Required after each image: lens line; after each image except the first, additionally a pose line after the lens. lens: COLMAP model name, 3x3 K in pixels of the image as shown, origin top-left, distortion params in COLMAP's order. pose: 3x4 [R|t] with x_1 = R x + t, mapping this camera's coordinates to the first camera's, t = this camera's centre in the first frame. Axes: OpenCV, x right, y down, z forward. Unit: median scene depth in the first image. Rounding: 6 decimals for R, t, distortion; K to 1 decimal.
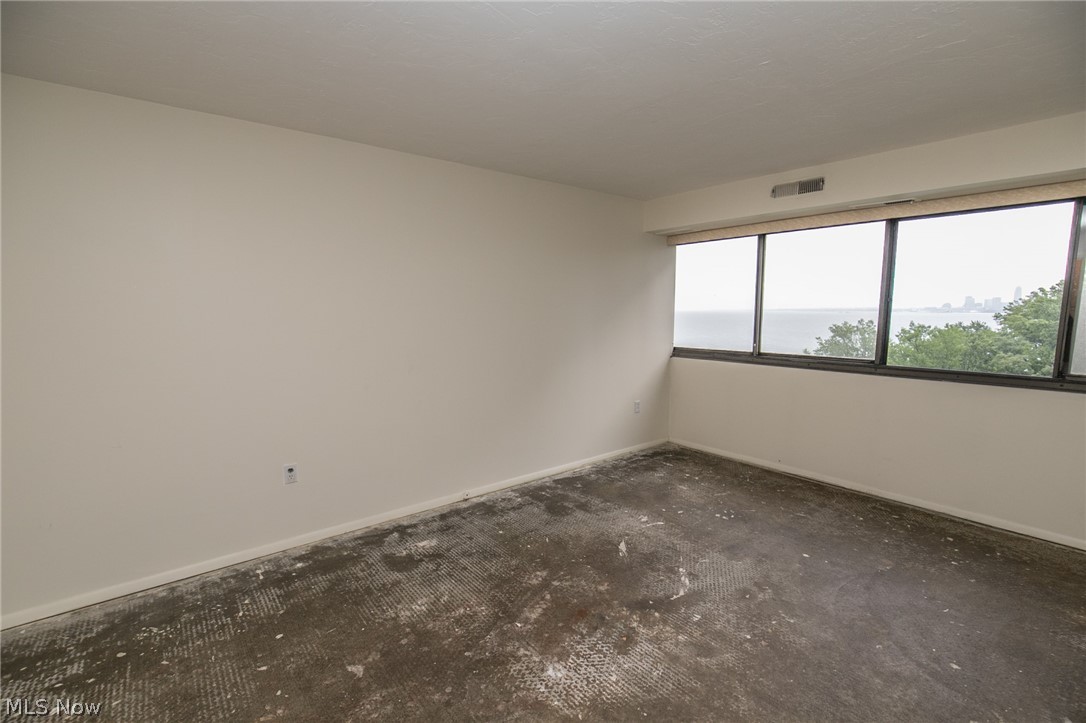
lens RADIAL K [[489.4, 0, 545.5], [0, 489.4, 369.3], [0, 0, 1]] dist [-0.013493, 0.000510]
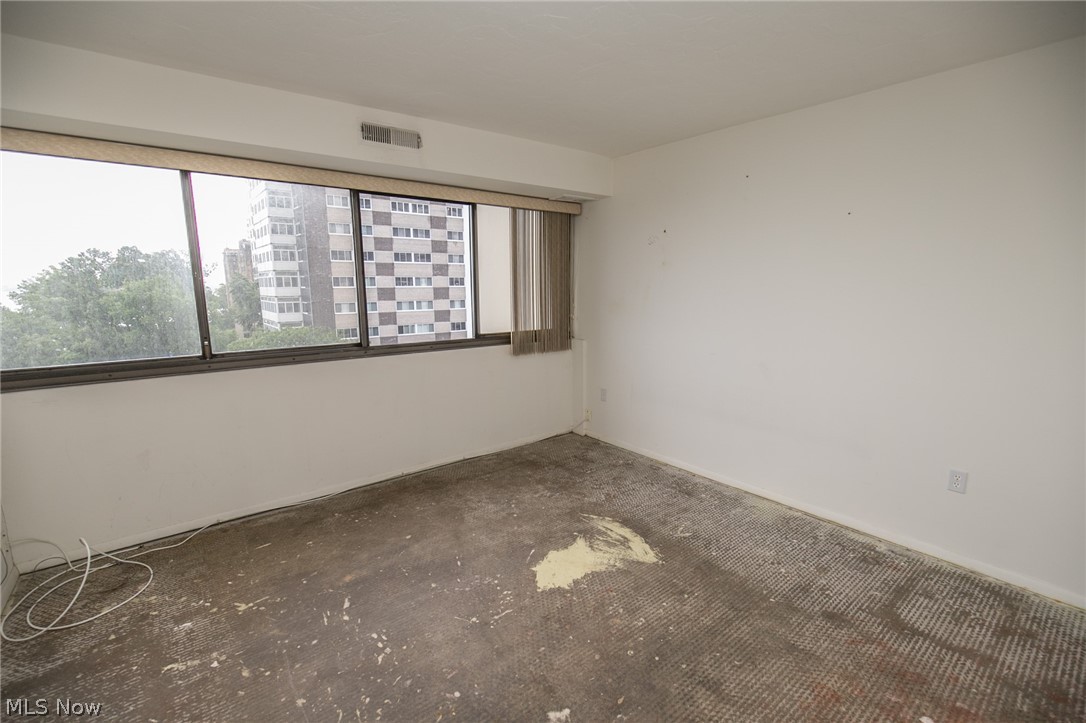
lens RADIAL K [[489.4, 0, 545.5], [0, 489.4, 369.3], [0, 0, 1]] dist [-0.013493, 0.000510]
pose [[-0.029277, -0.168092, 0.985336, -0.200538], [0.123632, 0.977581, 0.170442, -0.060479], [-0.991896, 0.126809, -0.007839, 0.470150]]
